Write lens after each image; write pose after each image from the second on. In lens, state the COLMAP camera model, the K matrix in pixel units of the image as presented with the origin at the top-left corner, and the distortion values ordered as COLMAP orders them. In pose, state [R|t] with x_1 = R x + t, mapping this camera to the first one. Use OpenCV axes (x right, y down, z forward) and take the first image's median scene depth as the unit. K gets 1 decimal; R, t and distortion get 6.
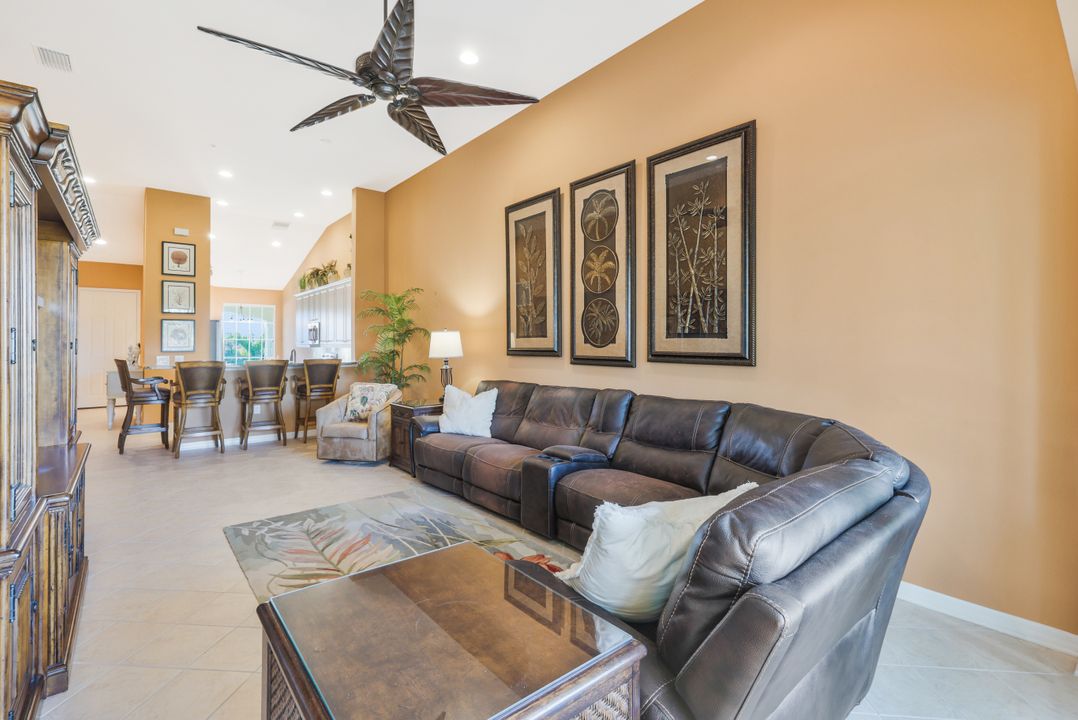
lens RADIAL K [[481.9, 0, 538.8], [0, 481.9, 343.8], [0, 0, 1]] dist [0.006961, 0.001322]
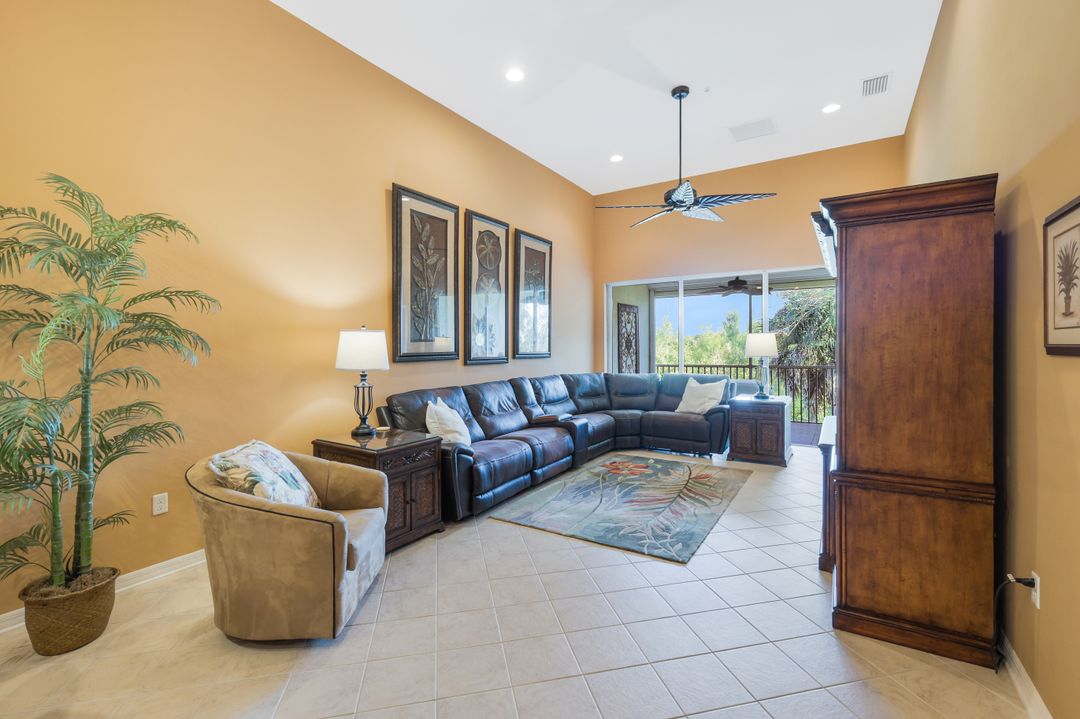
lens RADIAL K [[482.8, 0, 534.6], [0, 482.8, 348.8], [0, 0, 1]] dist [0.006961, 0.001322]
pose [[-0.292205, -0.004956, 0.956343, -1.263959], [0.005249, 0.999963, 0.006786, -0.003028], [-0.956341, 0.007003, -0.292169, 1.367369]]
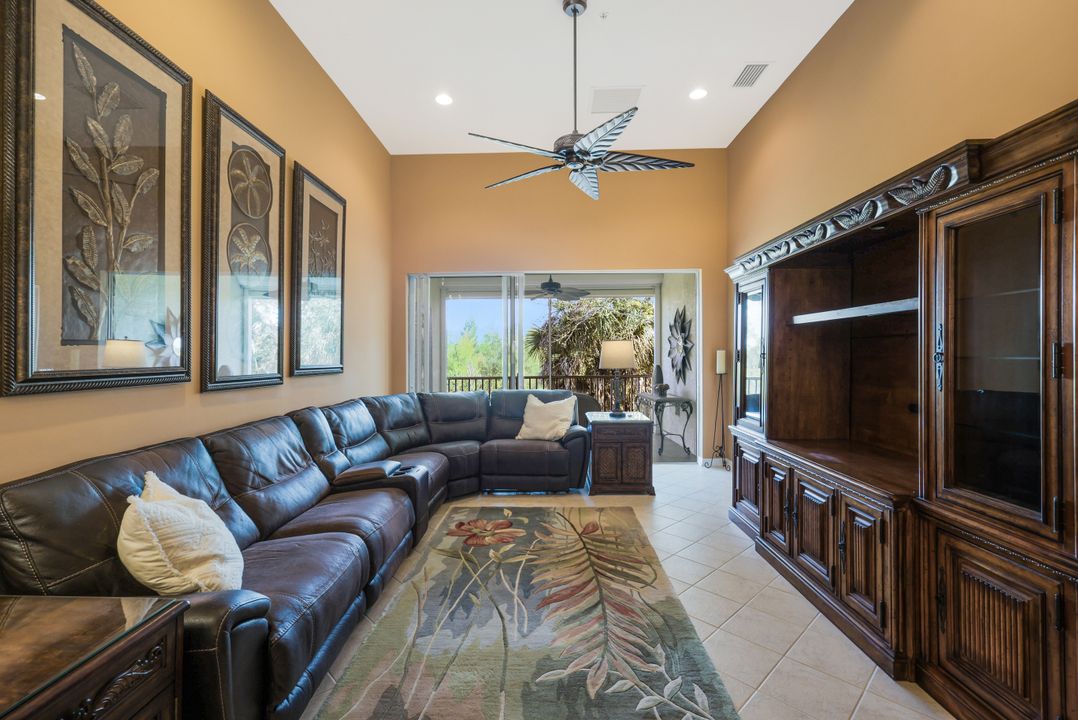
lens RADIAL K [[481.9, 0, 540.4], [0, 481.9, 351.1], [0, 0, 1]] dist [0.006961, 0.001322]
pose [[-0.751293, 0.010430, 0.659886, -0.743700], [0.006098, 0.999942, -0.008862, 0.000733], [-0.659940, -0.002634, -0.751313, 1.361230]]
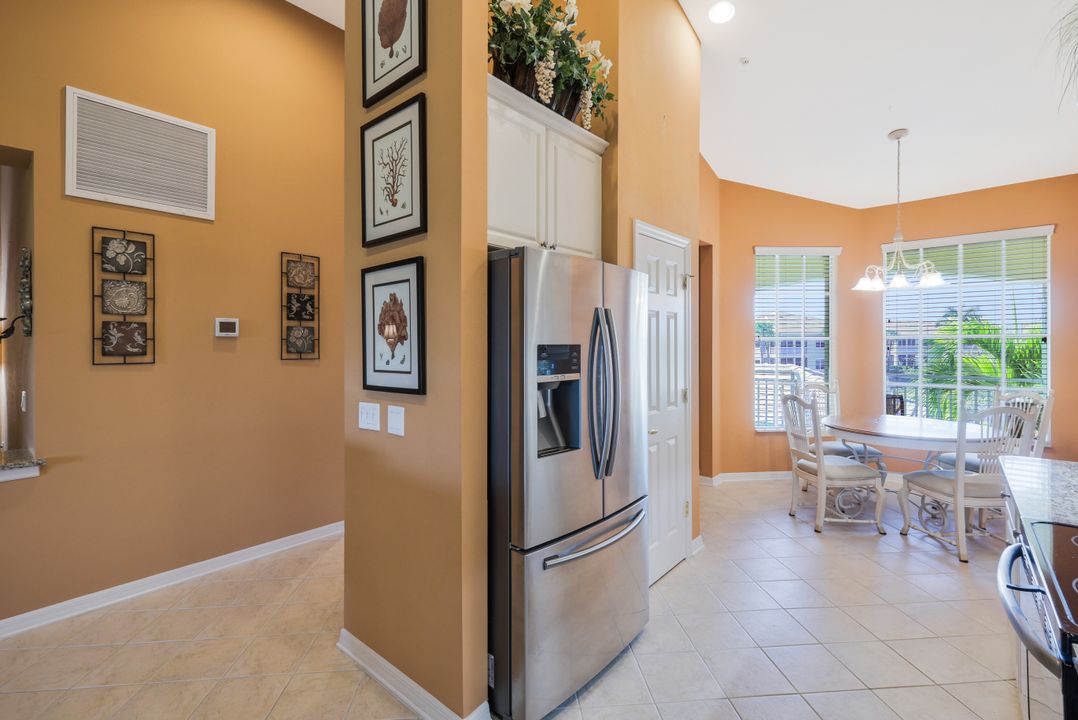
lens RADIAL K [[481.9, 0, 546.2], [0, 481.9, 343.5], [0, 0, 1]] dist [0.006961, 0.001322]
pose [[0.172313, -0.006042, -0.985024, -0.991520], [0.008458, 0.999953, -0.004654, -0.013346], [0.985006, -0.007530, 0.172356, 2.132187]]
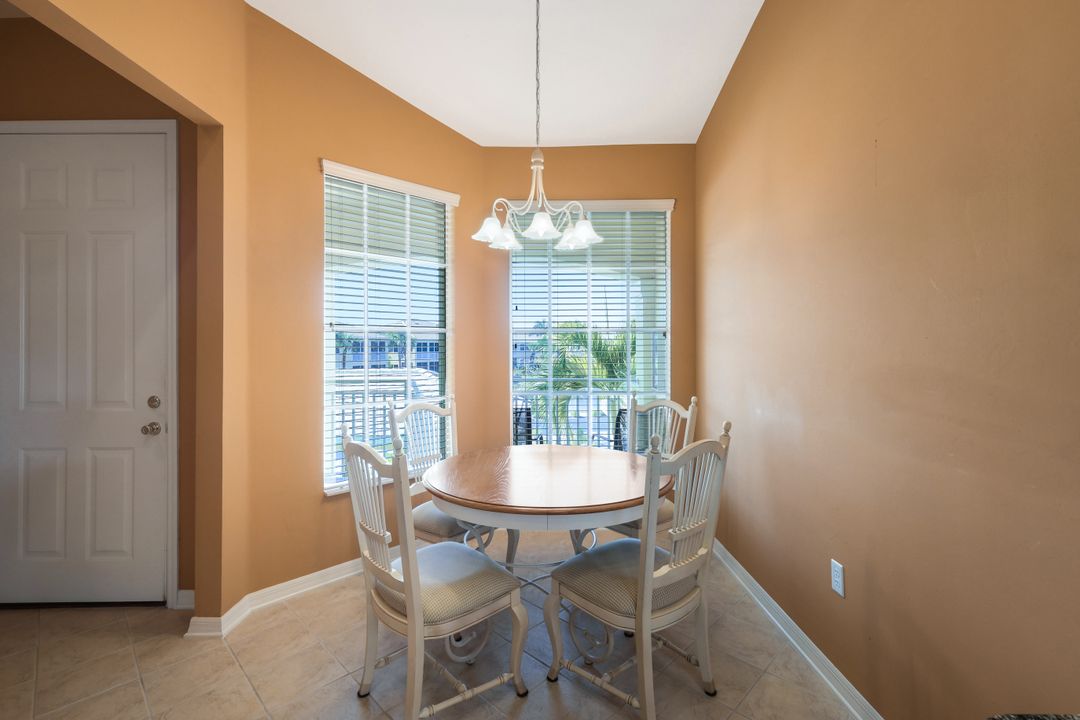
lens RADIAL K [[482.8, 0, 537.4], [0, 482.8, 350.6], [0, 0, 1]] dist [0.006961, 0.001322]
pose [[0.761415, -0.007058, -0.648227, -1.478672], [0.011815, 0.999926, 0.002990, 0.008858], [0.648157, -0.009935, 0.761442, 2.578145]]
